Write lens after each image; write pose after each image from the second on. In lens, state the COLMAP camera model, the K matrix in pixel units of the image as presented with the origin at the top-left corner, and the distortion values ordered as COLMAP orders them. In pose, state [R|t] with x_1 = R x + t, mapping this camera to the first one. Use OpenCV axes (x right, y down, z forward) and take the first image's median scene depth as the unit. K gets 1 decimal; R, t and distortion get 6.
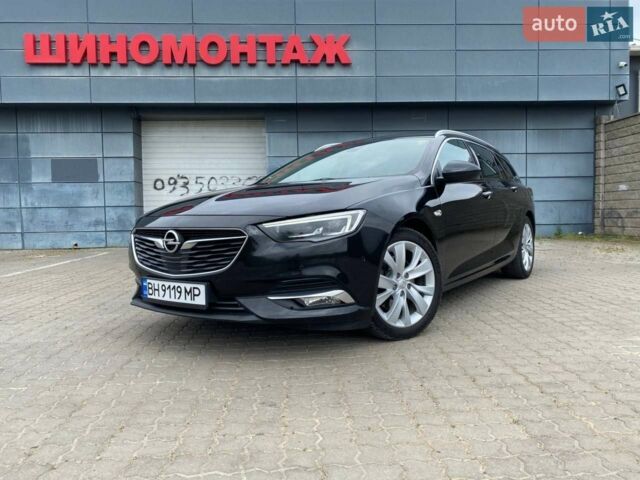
lens RADIAL K [[484.6, 0, 320.0], [0, 484.6, 240.0], [0, 0, 1]] dist [0.033151, -0.043286]
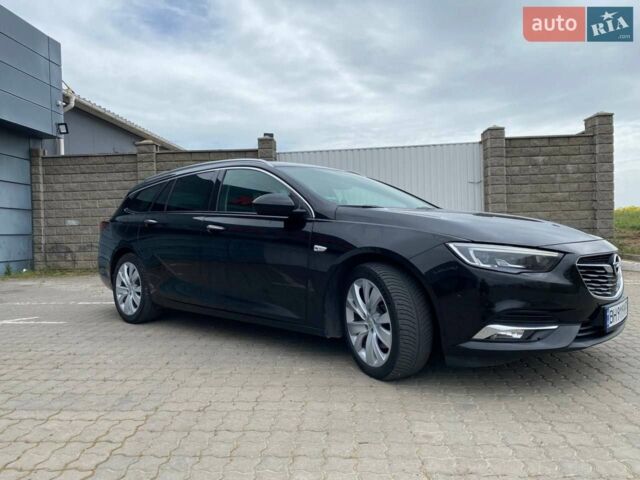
lens RADIAL K [[484.6, 0, 320.0], [0, 484.6, 240.0], [0, 0, 1]] dist [0.033151, -0.043286]
pose [[0.115476, 0.001622, 0.993309, -0.357236], [0.074939, 0.997135, -0.010340, -0.021759], [-0.990479, 0.075631, 0.115024, 0.377402]]
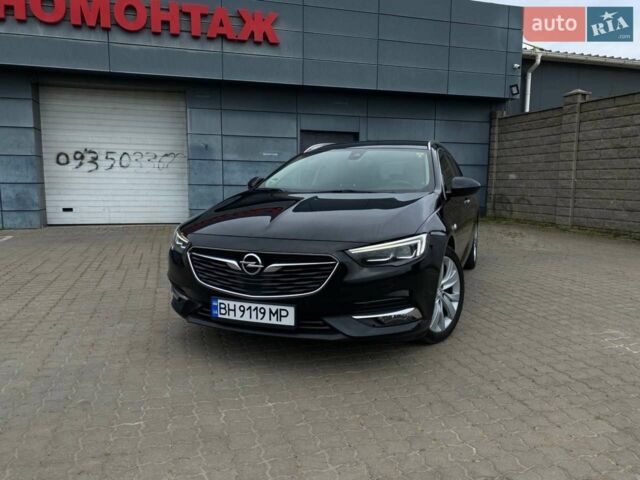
lens RADIAL K [[487.4, 0, 321.0], [0, 487.4, 239.2], [0, 0, 1]] dist [0.037730, -0.046709]
pose [[0.968444, -0.005833, 0.249165, -0.105327], [-0.009822, 0.998056, 0.061541, -0.028758], [-0.249039, -0.062046, 0.966504, -0.008051]]
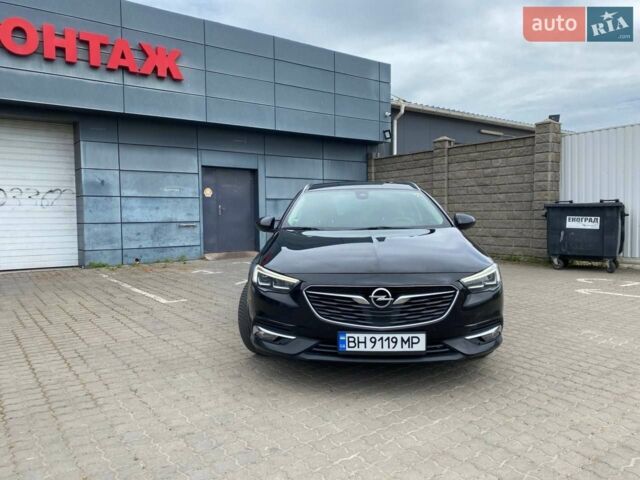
lens RADIAL K [[484.6, 0, 320.0], [0, 484.6, 240.0], [0, 0, 1]] dist [0.033151, -0.043286]
pose [[0.831230, -0.021585, 0.555510, -0.261668], [0.026087, 0.999660, -0.000192, -0.033700], [-0.555316, 0.014652, 0.831510, 0.035779]]
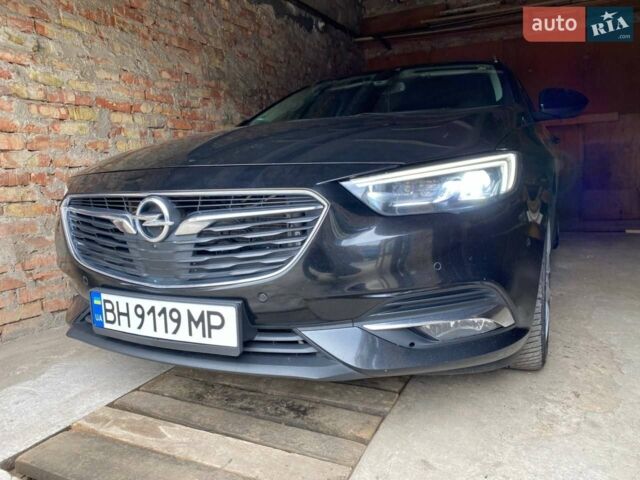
lens RADIAL K [[484.6, 0, 320.0], [0, 484.6, 240.0], [0, 0, 1]] dist [0.033151, -0.043286]
pose [[0.988364, -0.032306, 0.148637, -0.052716], [0.022670, 0.997557, 0.066075, -0.001338], [-0.150408, -0.061937, 0.986682, 0.119927]]
